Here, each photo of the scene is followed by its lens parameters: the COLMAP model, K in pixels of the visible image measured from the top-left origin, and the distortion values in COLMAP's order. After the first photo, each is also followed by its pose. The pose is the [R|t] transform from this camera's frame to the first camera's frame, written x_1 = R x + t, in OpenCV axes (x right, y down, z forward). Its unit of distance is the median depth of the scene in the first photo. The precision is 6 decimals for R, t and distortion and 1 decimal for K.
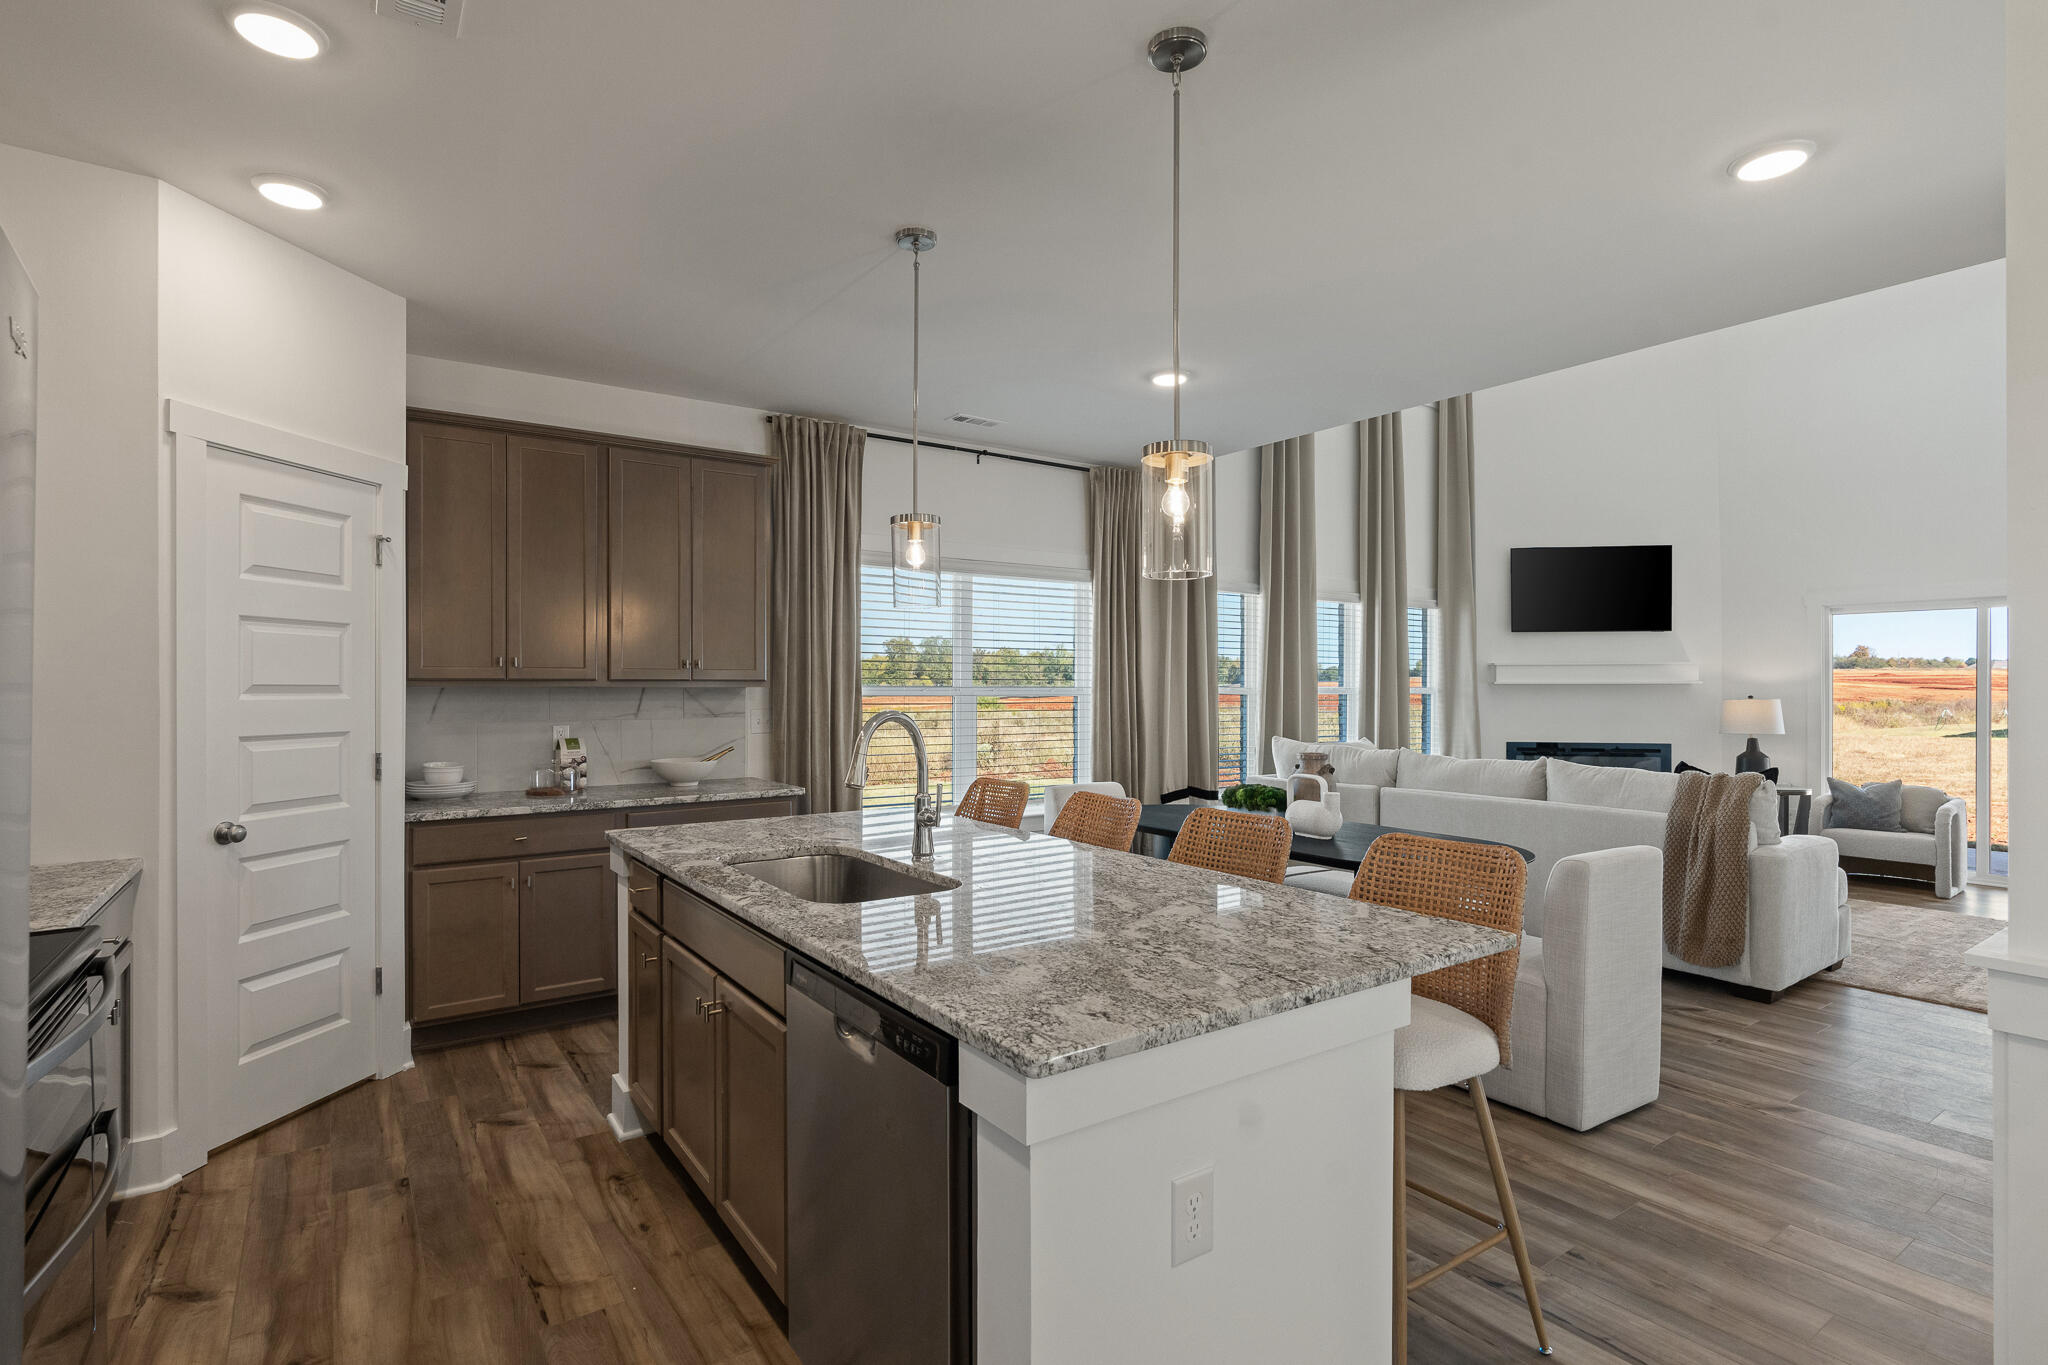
lens RADIAL K [[1000.2, 0, 996.8], [0, 1000.2, 687.7], [0, 0, 1]] dist [-0.000353, -0.000321]
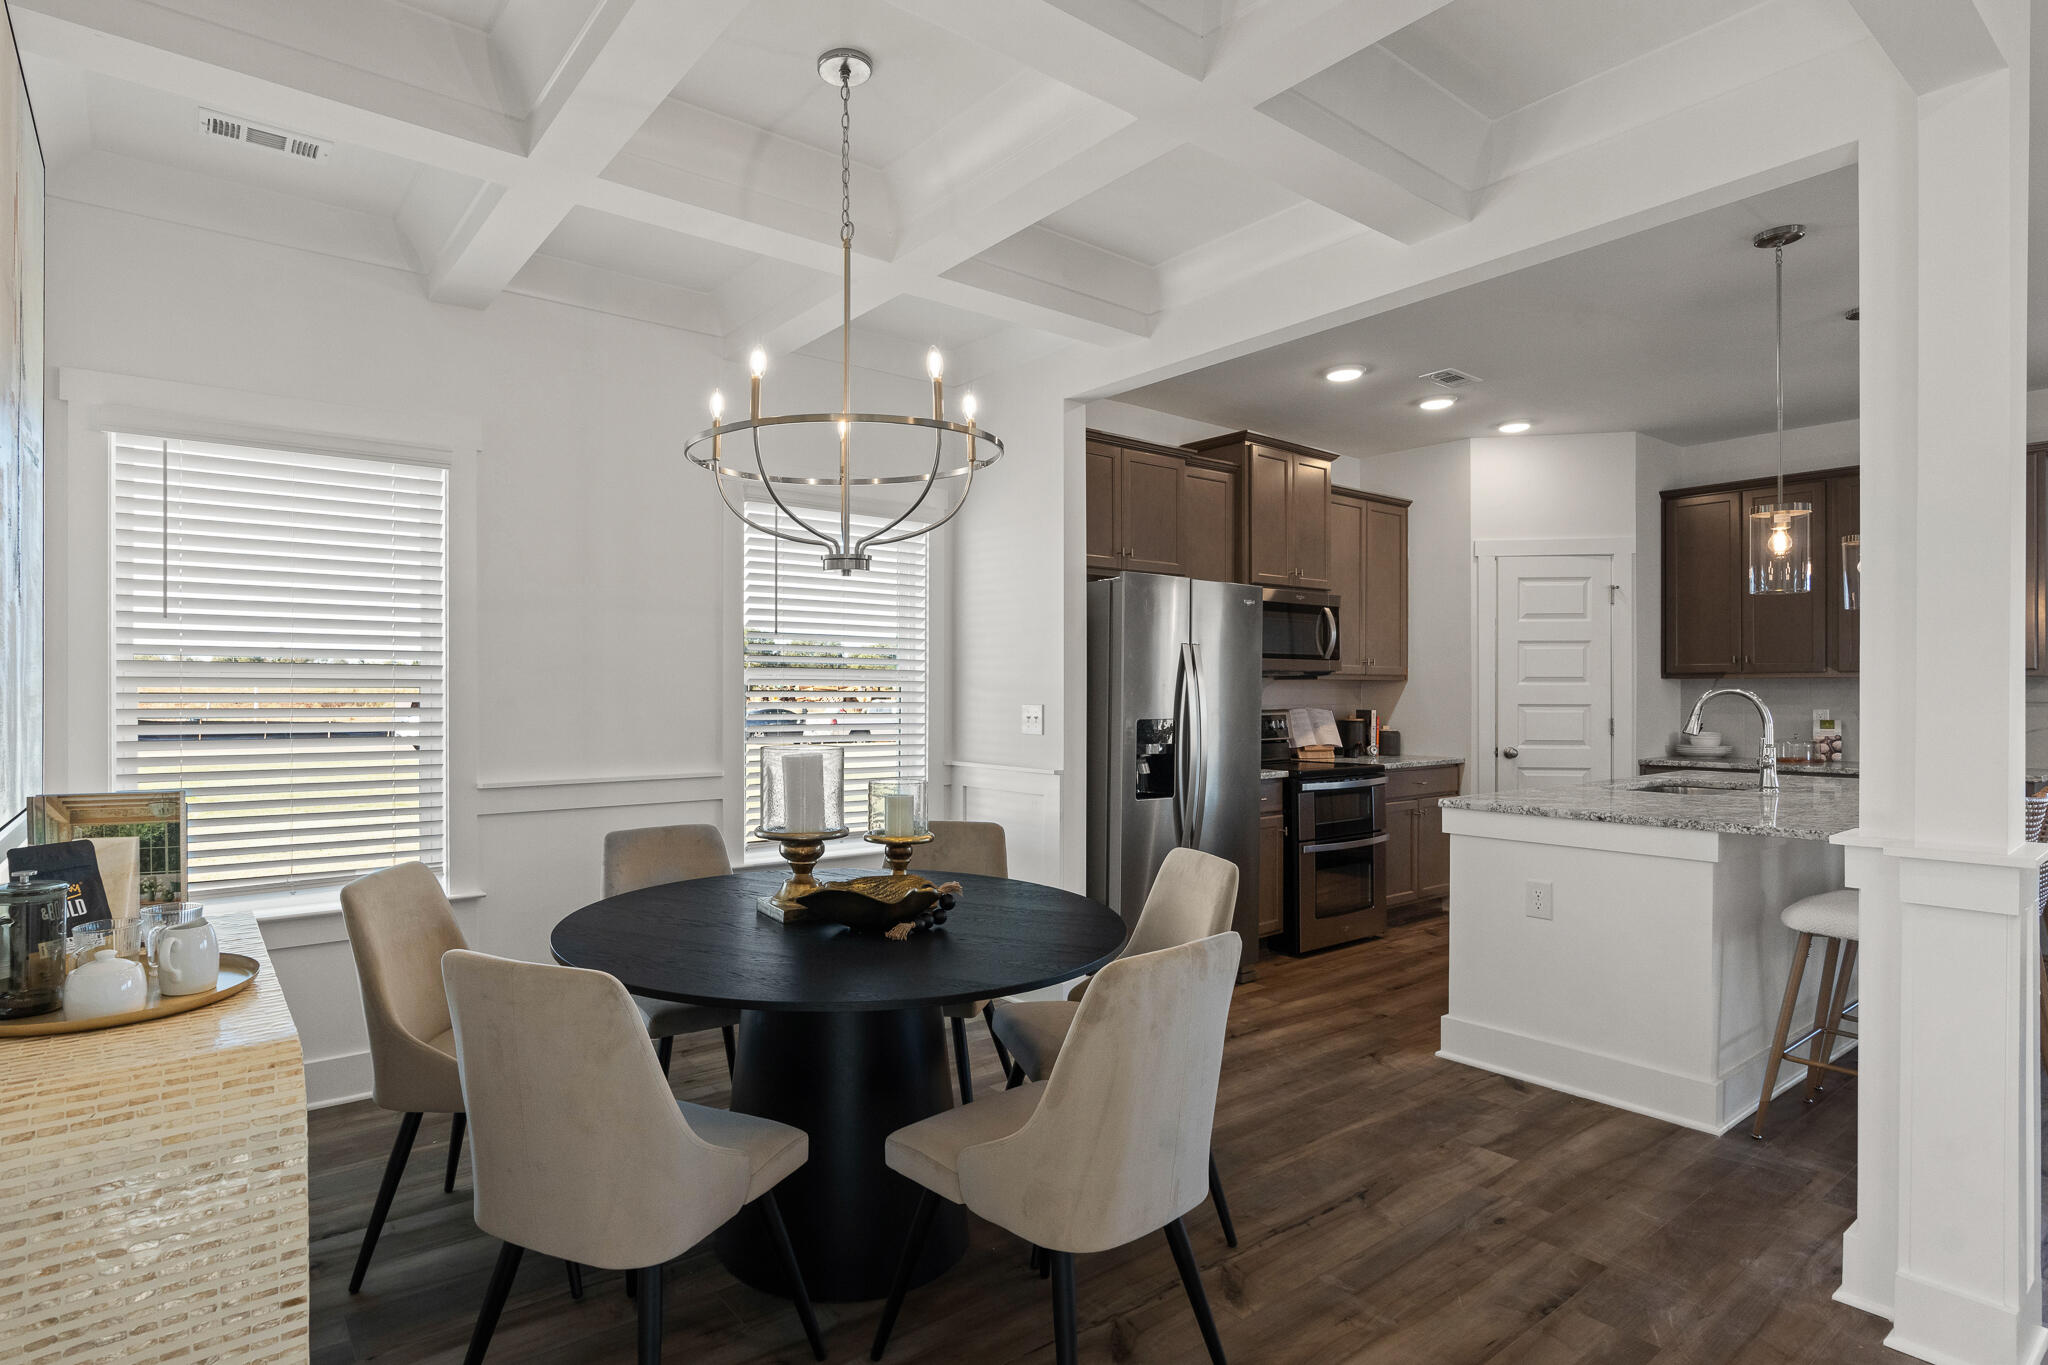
lens RADIAL K [[1049.6, 0, 929.0], [0, 1049.6, 688.4], [0, 0, 1]] dist [-0.000973, -0.000186]
pose [[0.032735, -0.007763, -0.999434, 0.936376], [-0.003563, 0.999963, -0.007884, 0.030201], [0.999458, 0.003820, 0.032706, -0.154543]]
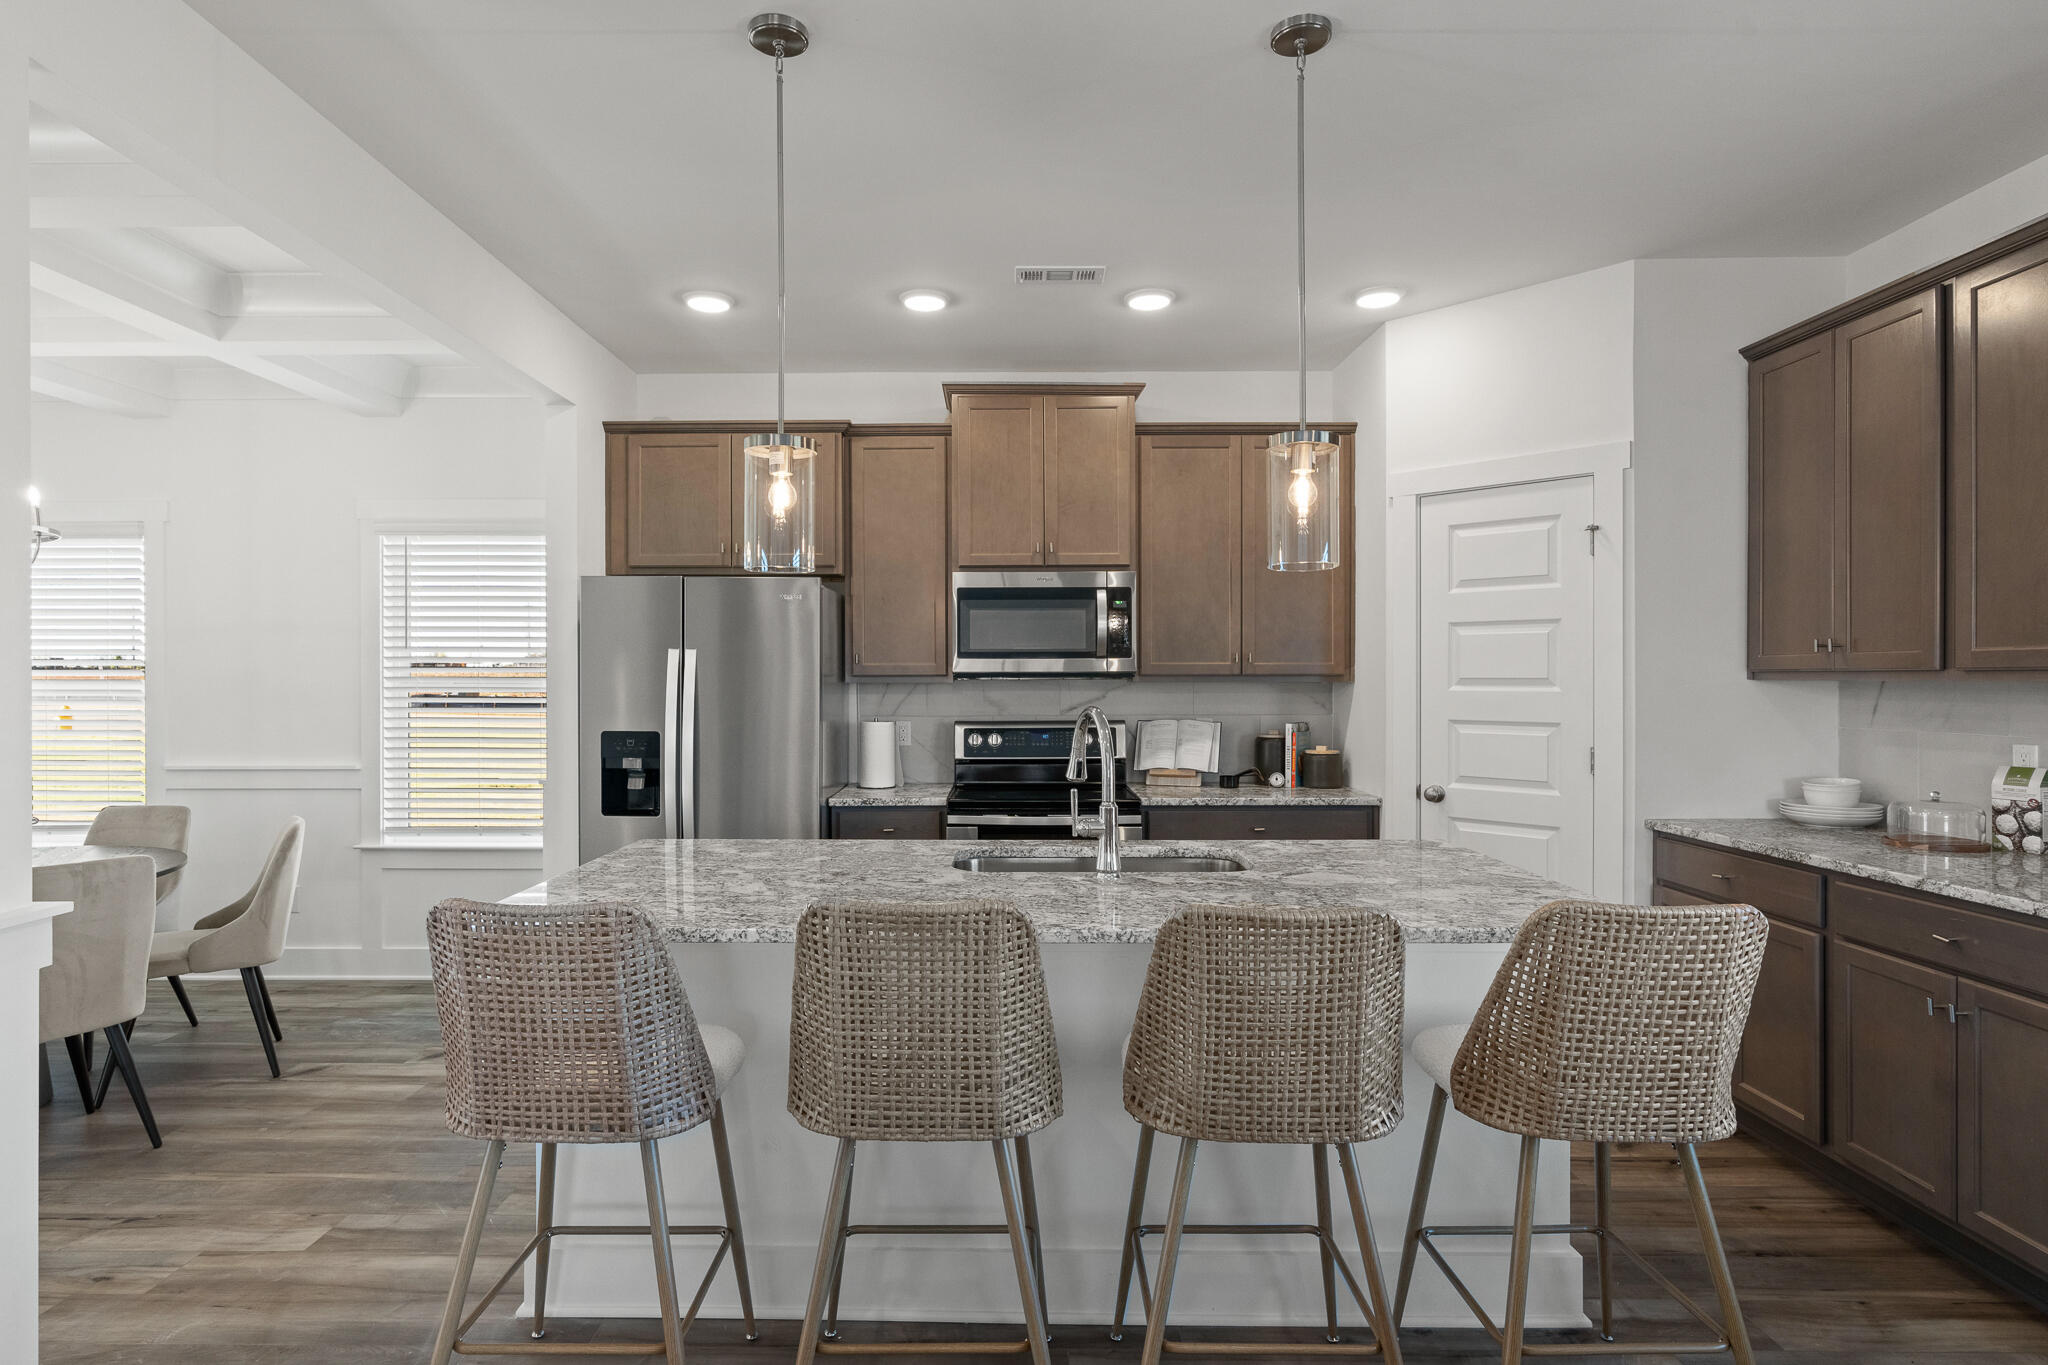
lens RADIAL K [[1095.8, 0, 987.5], [0, 1095.8, 678.5], [0, 0, 1]] dist [-0.003181, 0.001197]
pose [[-0.573024, -0.002965, -0.819533, 0.529253], [-0.004254, 0.999991, -0.000644, 0.001153], [0.819528, 0.003117, -0.573031, 0.997725]]
